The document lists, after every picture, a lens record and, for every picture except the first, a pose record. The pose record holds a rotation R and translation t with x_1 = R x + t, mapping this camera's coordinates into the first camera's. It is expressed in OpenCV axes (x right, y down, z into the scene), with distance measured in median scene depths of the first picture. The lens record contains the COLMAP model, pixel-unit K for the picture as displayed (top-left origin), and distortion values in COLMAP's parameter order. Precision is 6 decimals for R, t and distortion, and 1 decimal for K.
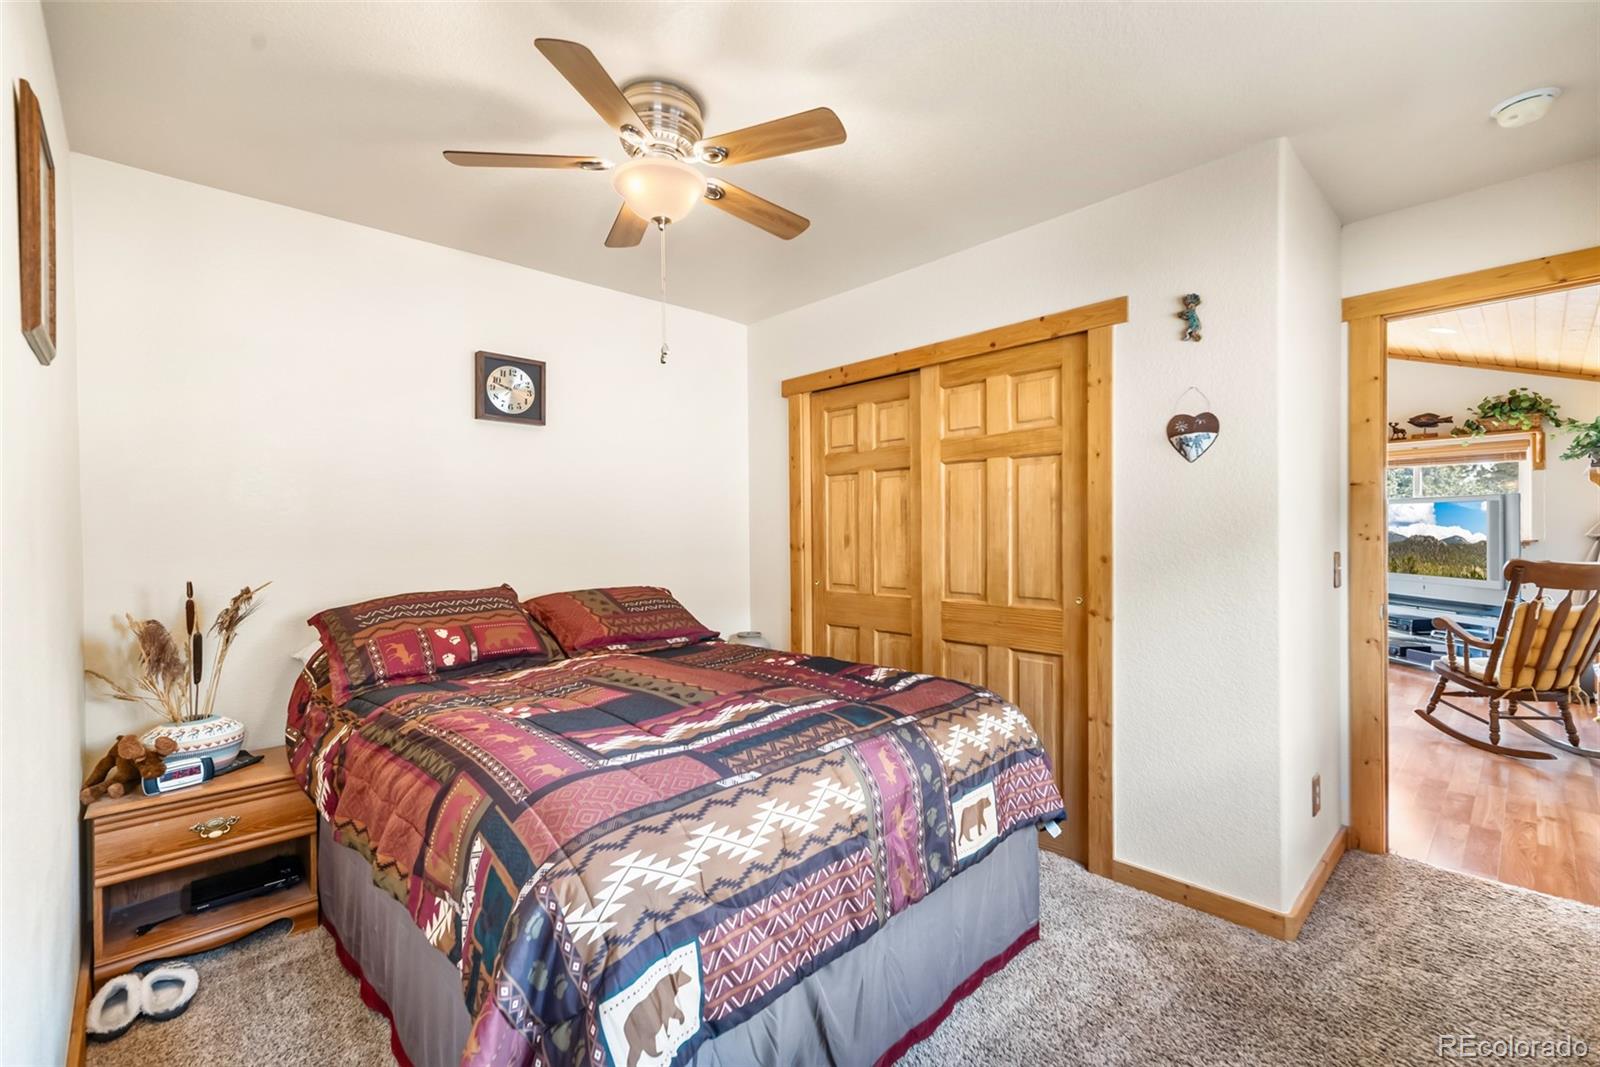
lens RADIAL K [[692.4, 0, 805.1], [0, 692.4, 540.7], [0, 0, 1]] dist [0.007374, 0.000740]
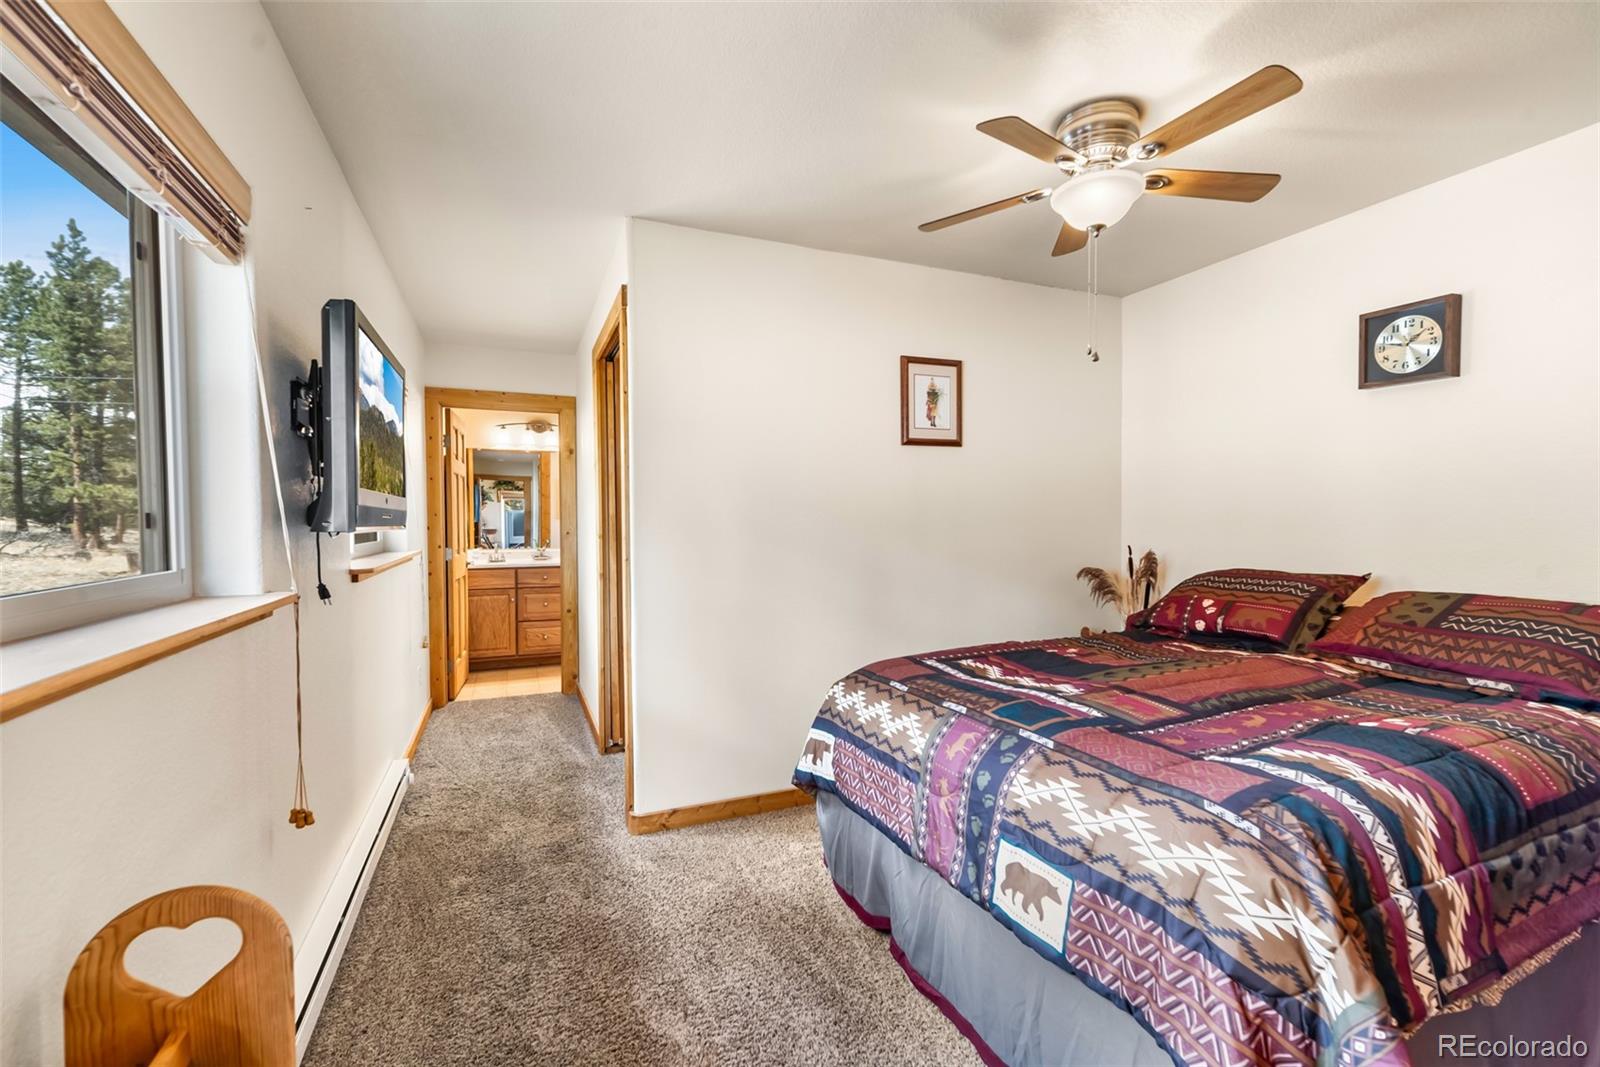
lens RADIAL K [[692.4, 0, 805.6], [0, 692.4, 534.9], [0, 0, 1]] dist [0.007374, 0.000740]
pose [[-0.348128, 0.032483, -0.936884, 0.996429], [-0.006232, 0.999297, 0.036963, -0.022762], [0.937426, 0.018707, -0.347681, 0.977444]]
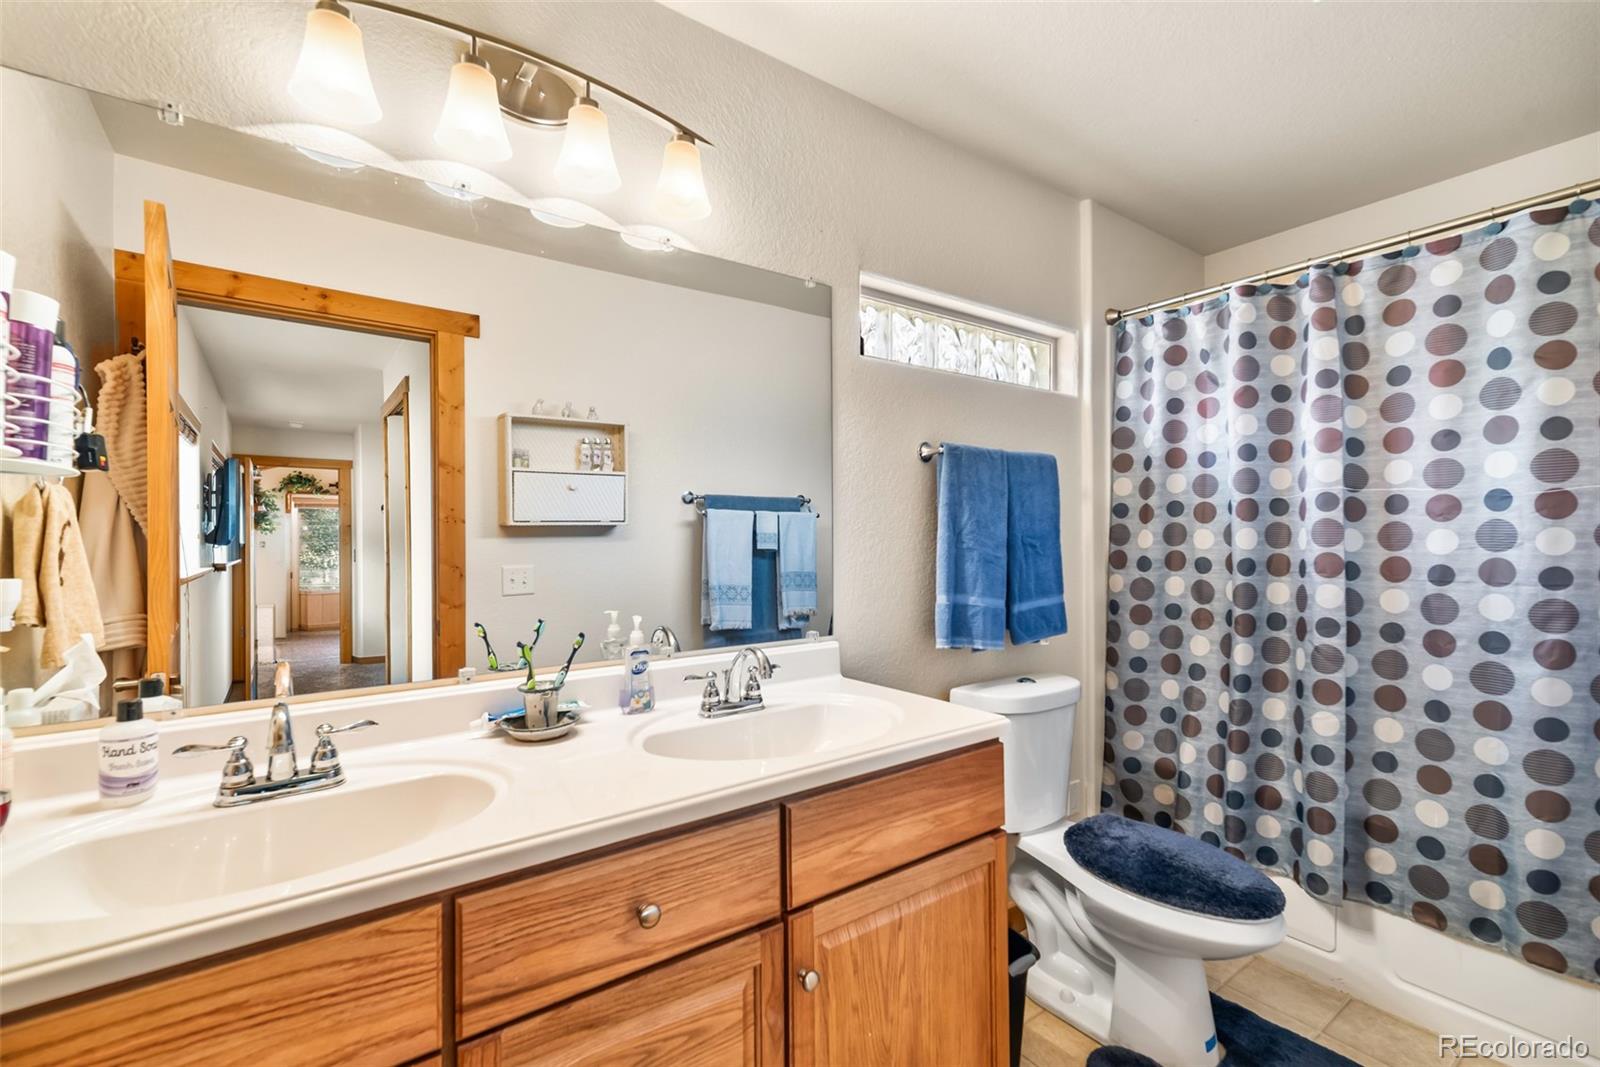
lens RADIAL K [[692.4, 0, 794.2], [0, 692.4, 530.0], [0, 0, 1]] dist [0.007374, 0.000740]
pose [[-0.141057, 0.002347, -0.989999, 0.367747], [-0.003622, 0.999989, 0.002886, -0.006380], [0.989995, 0.003992, -0.141047, 0.361387]]
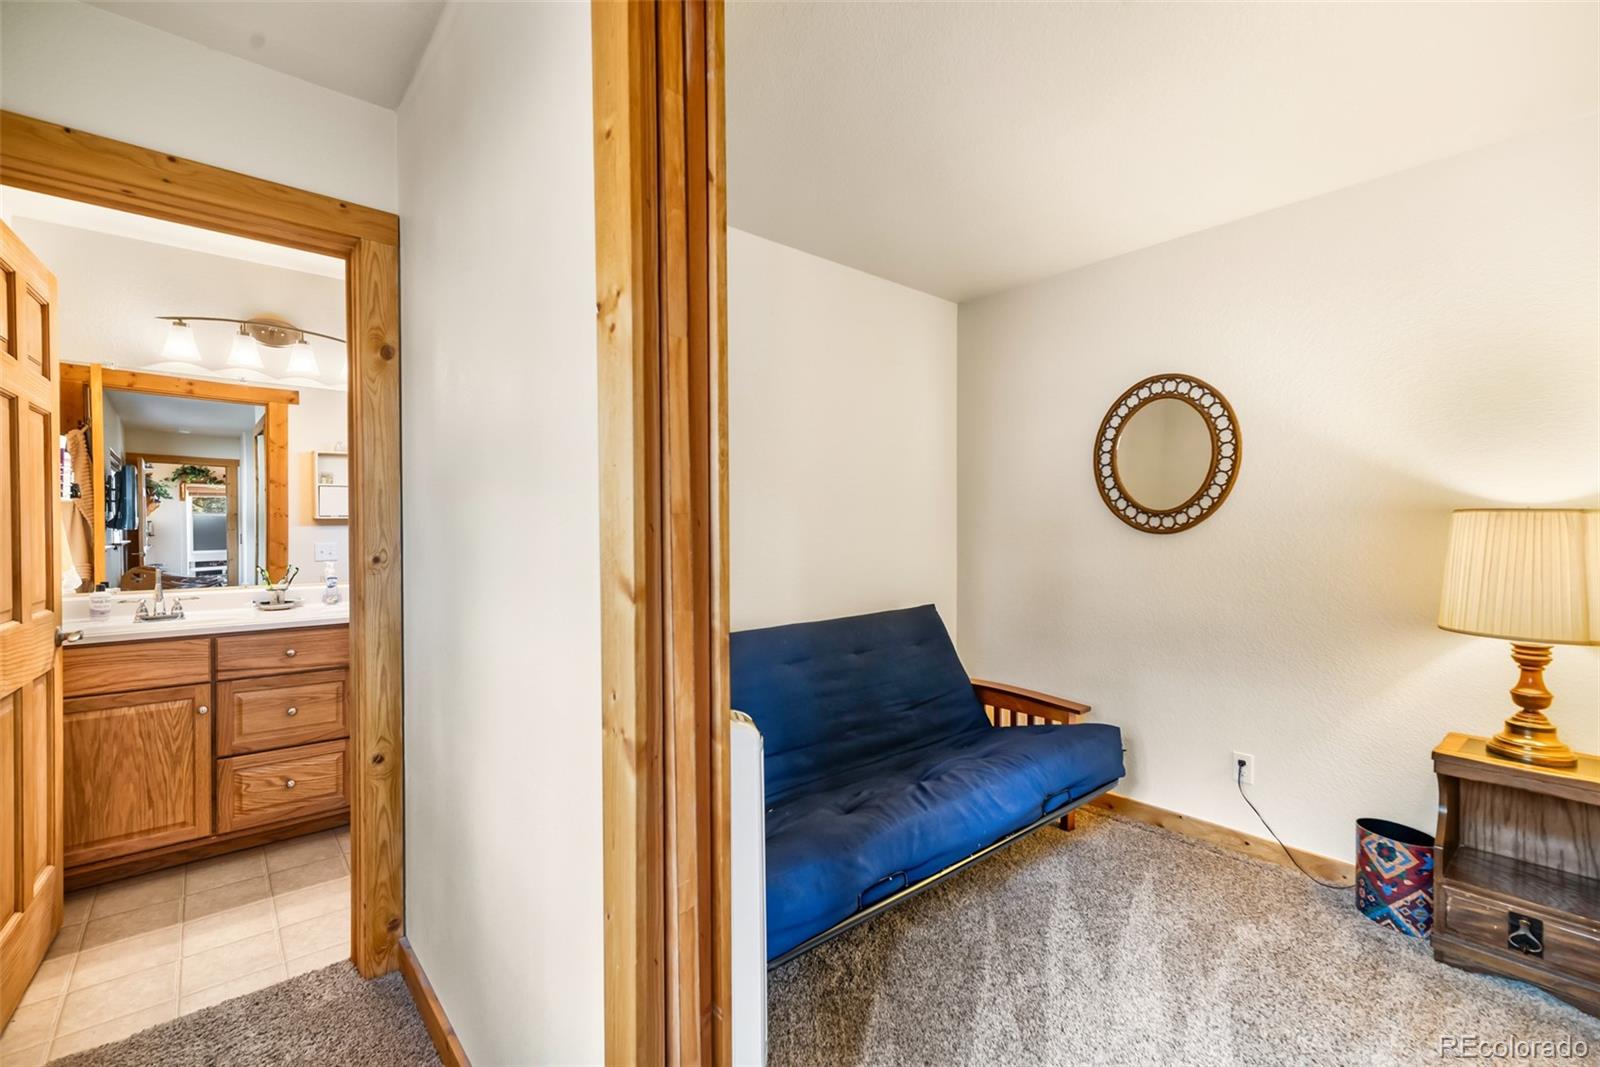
lens RADIAL K [[692.4, 0, 801.2], [0, 692.4, 535.5], [0, 0, 1]] dist [0.007374, 0.000740]
pose [[-0.048122, 0.023855, -0.998557, 0.649188], [-0.013991, 0.999601, 0.024554, -0.015206], [0.998743, 0.015152, -0.047769, 0.651862]]
